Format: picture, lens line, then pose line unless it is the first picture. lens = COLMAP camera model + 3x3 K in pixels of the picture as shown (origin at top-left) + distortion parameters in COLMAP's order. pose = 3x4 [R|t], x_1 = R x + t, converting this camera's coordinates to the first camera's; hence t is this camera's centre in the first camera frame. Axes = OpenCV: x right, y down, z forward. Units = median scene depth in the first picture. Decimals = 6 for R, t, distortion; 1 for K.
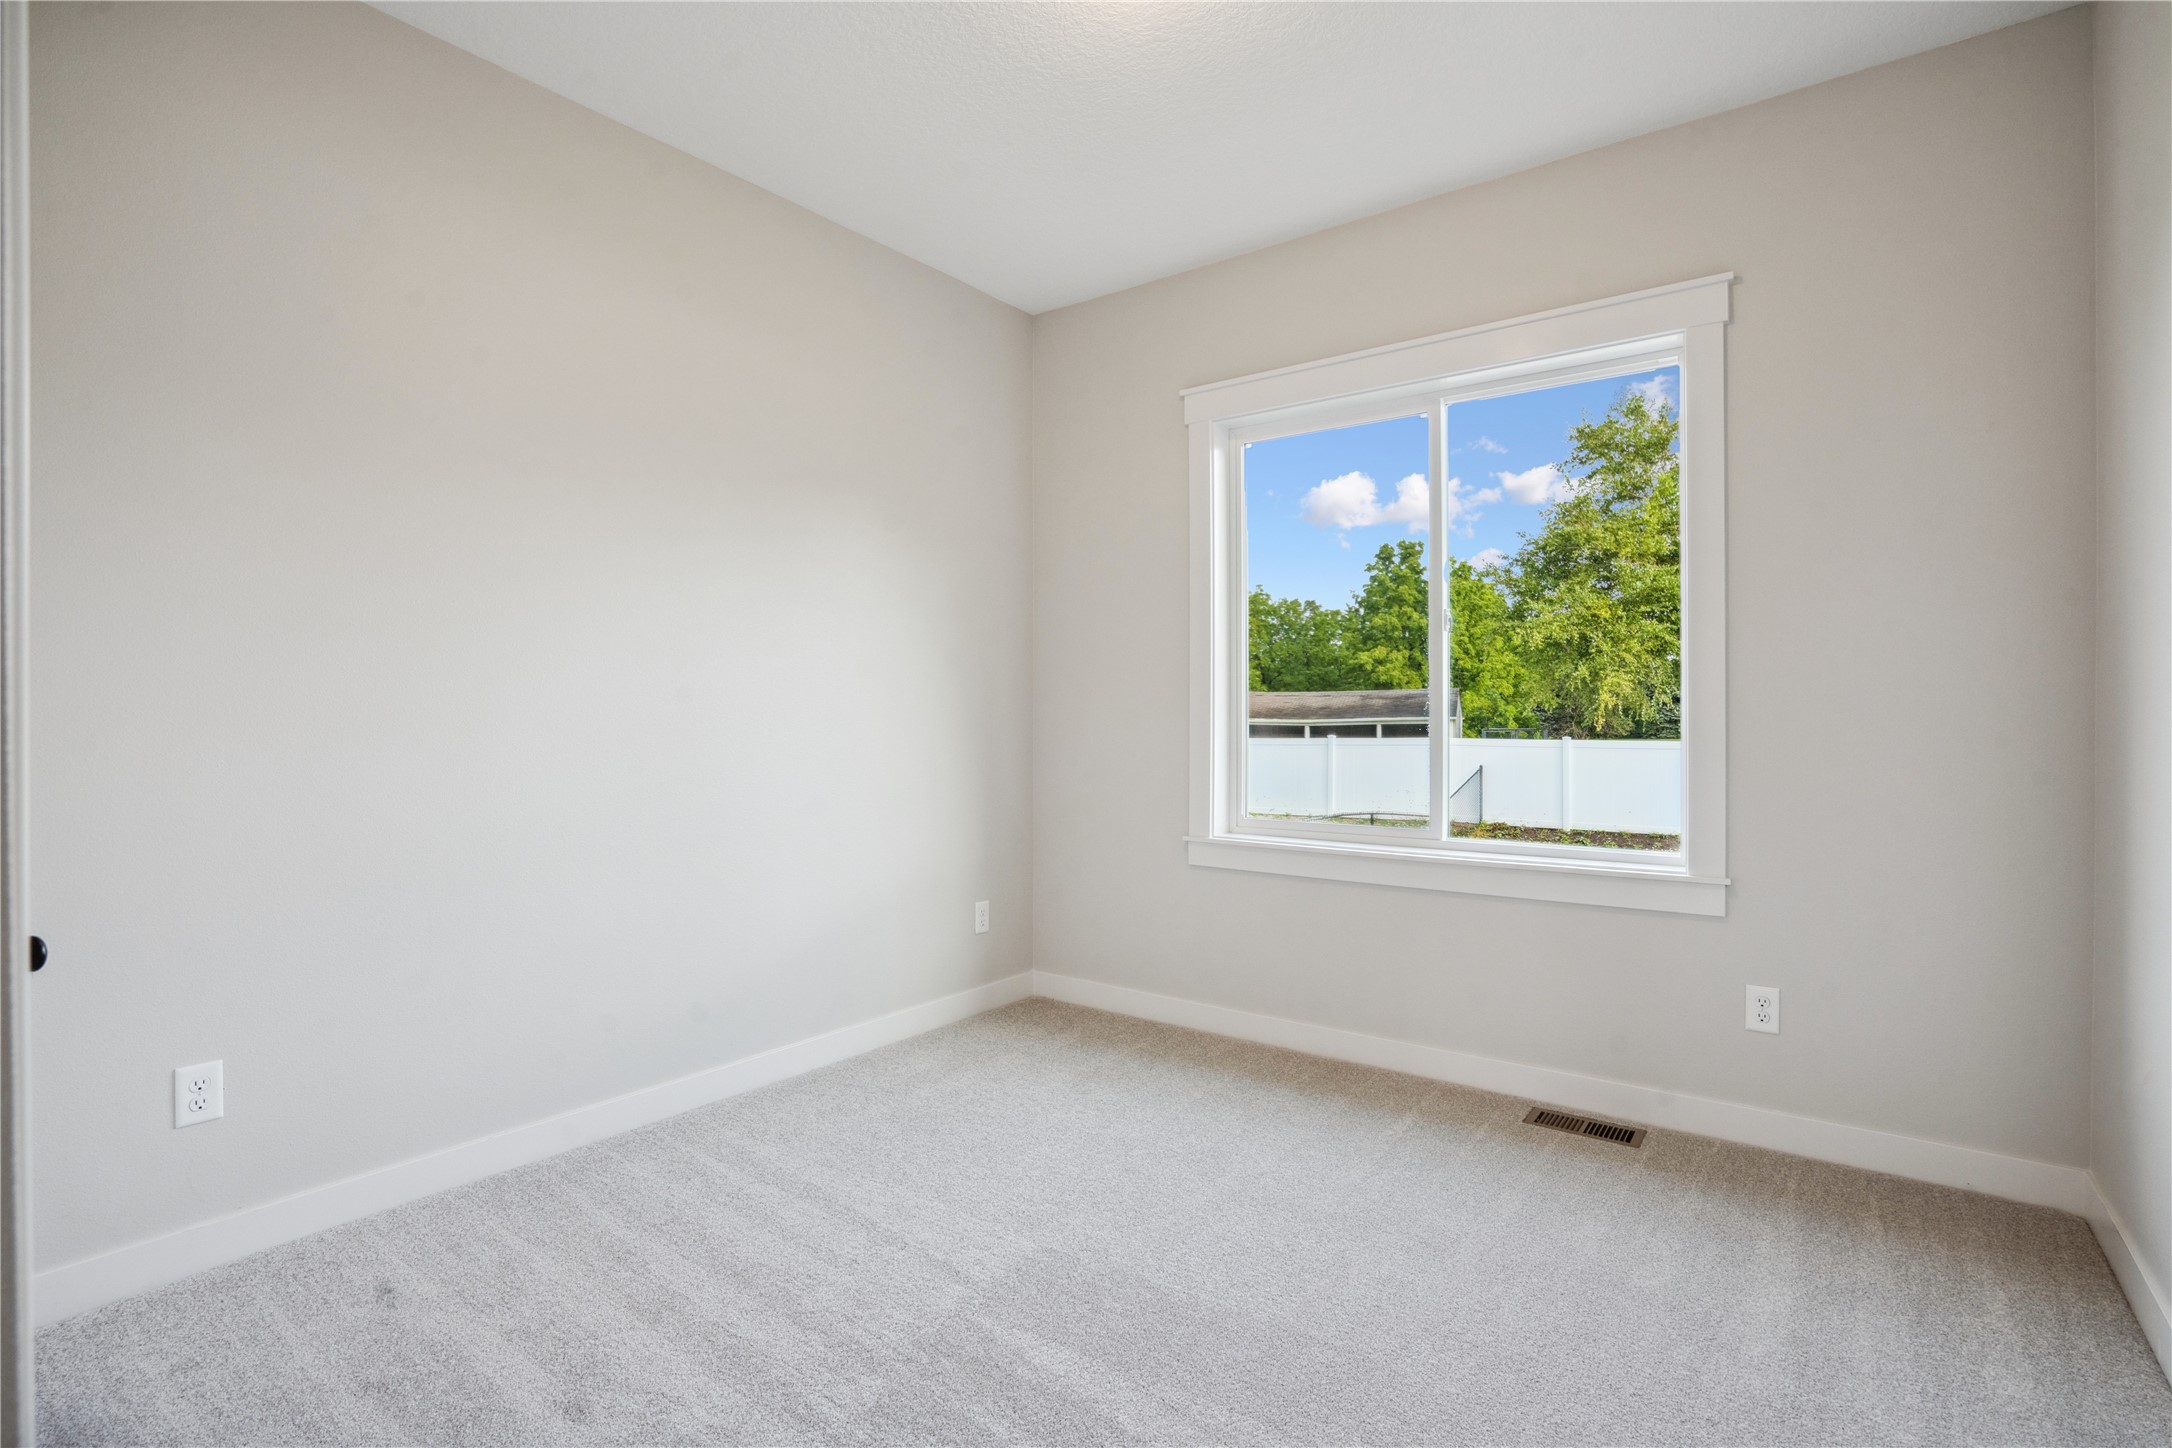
lens RADIAL K [[1008.4, 0, 1103.4], [0, 1008.4, 720.7], [0, 0, 1]] dist [-0.006011, -0.000643]
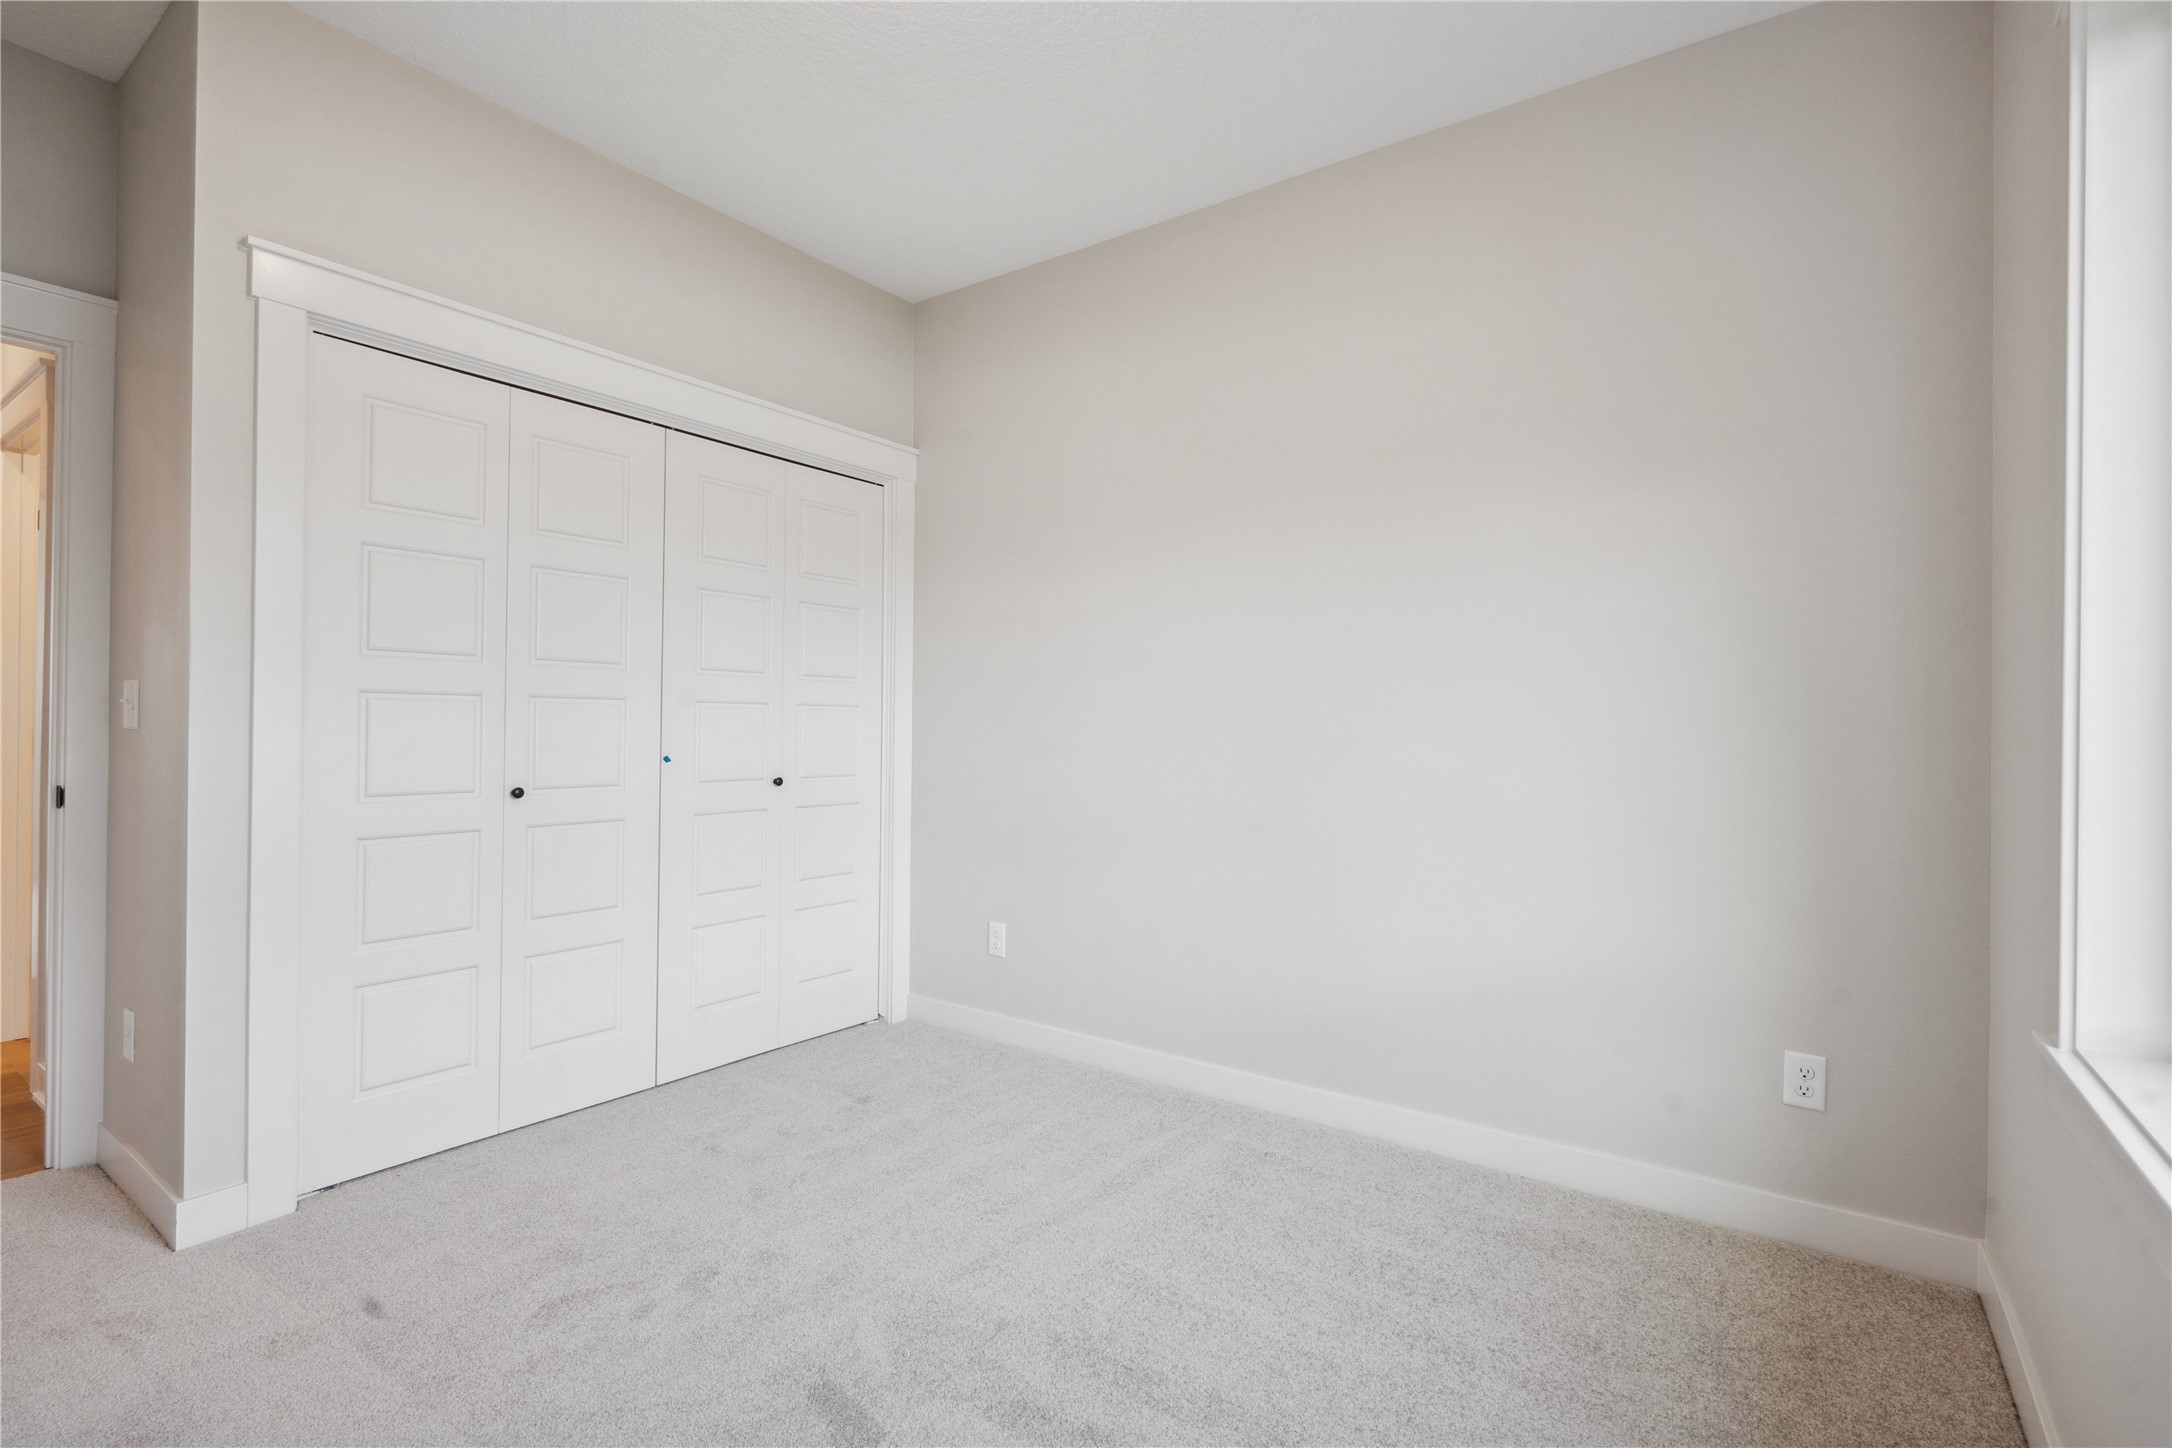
lens RADIAL K [[1008.4, 0, 1080.5], [0, 1008.4, 721.9], [0, 0, 1]] dist [-0.006011, -0.000643]
pose [[0.005171, -0.003908, -0.999979, 0.621218], [-0.007245, 0.999966, -0.003946, -0.009454], [0.999960, 0.007265, 0.005142, 0.781578]]
